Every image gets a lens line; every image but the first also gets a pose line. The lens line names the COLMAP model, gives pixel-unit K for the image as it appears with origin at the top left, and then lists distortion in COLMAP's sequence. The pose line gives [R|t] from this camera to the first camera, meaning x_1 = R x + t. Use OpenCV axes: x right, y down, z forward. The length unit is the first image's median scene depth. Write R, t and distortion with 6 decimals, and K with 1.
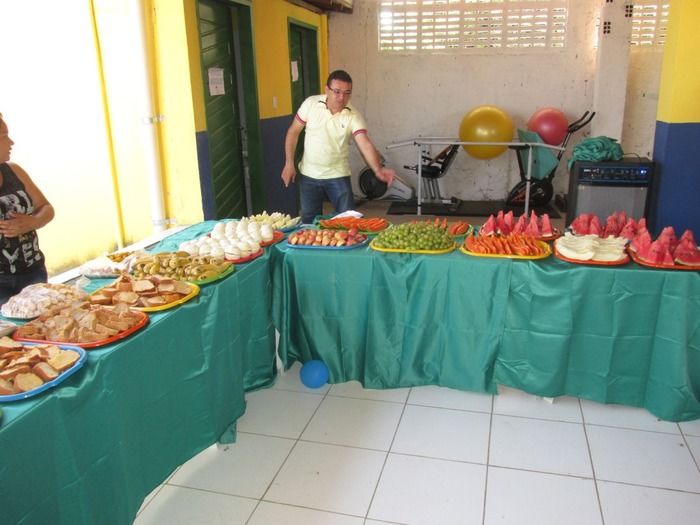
lens RADIAL K [[583.9, 0, 350.0], [0, 583.9, 262.5], [0, 0, 1]] dist [-0.032300, 0.000759]
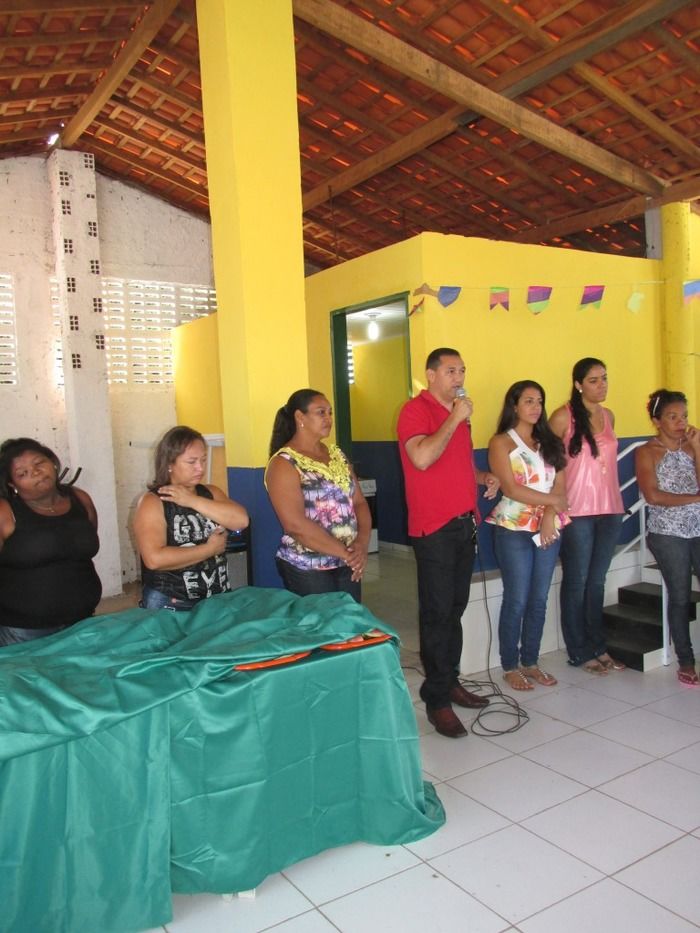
lens RADIAL K [[776.1, 0, 350.0], [0, 776.1, 466.5], [0, 0, 1]] dist [-0.035264, 0.002862]
pose [[0.671054, -0.050635, 0.739677, -0.080080], [0.241756, 0.958080, -0.153741, -0.024870], [-0.700886, 0.281990, 0.655165, 0.107414]]
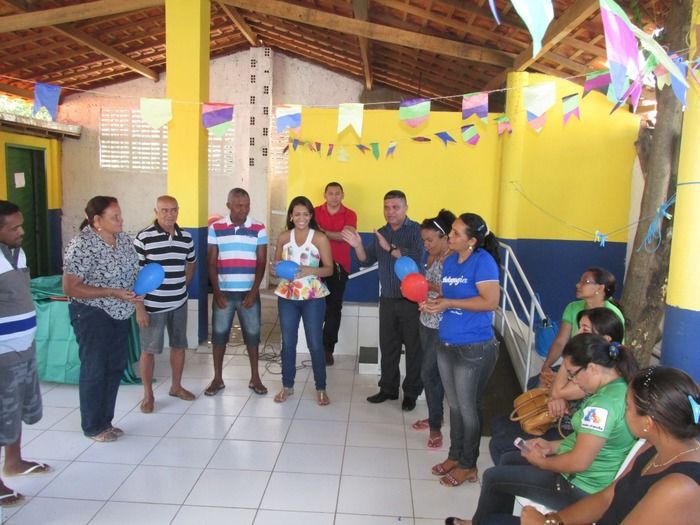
lens RADIAL K [[578.7, 0, 350.0], [0, 578.7, 262.5], [0, 0, 1]] dist [-0.011932, -0.005598]
pose [[0.974269, 0.021945, 0.224316, 0.366173], [0.014559, 0.987042, -0.159799, 0.081362], [-0.224917, 0.158953, 0.961325, -0.422359]]
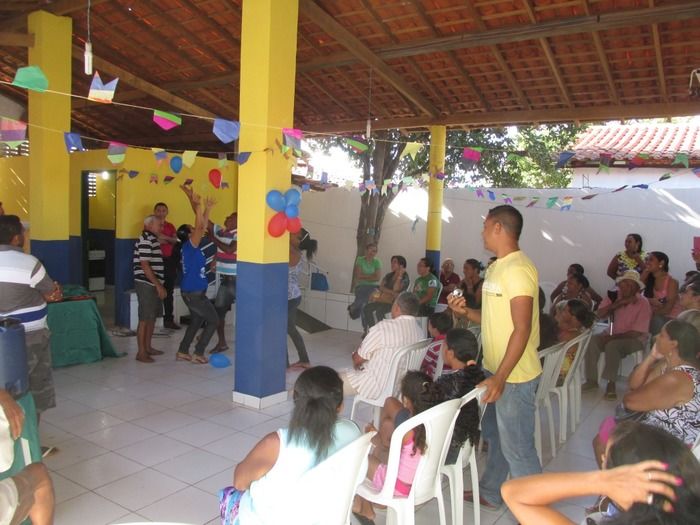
lens RADIAL K [[558.2, 0, 350.0], [0, 558.2, 262.5], [0, 0, 1]] dist [-0.077947, 0.000986]
pose [[0.306686, -0.040769, 0.950937, -0.494127], [0.230212, 0.972596, -0.032548, 0.075167], [-0.923551, 0.228899, 0.307667, -0.294785]]
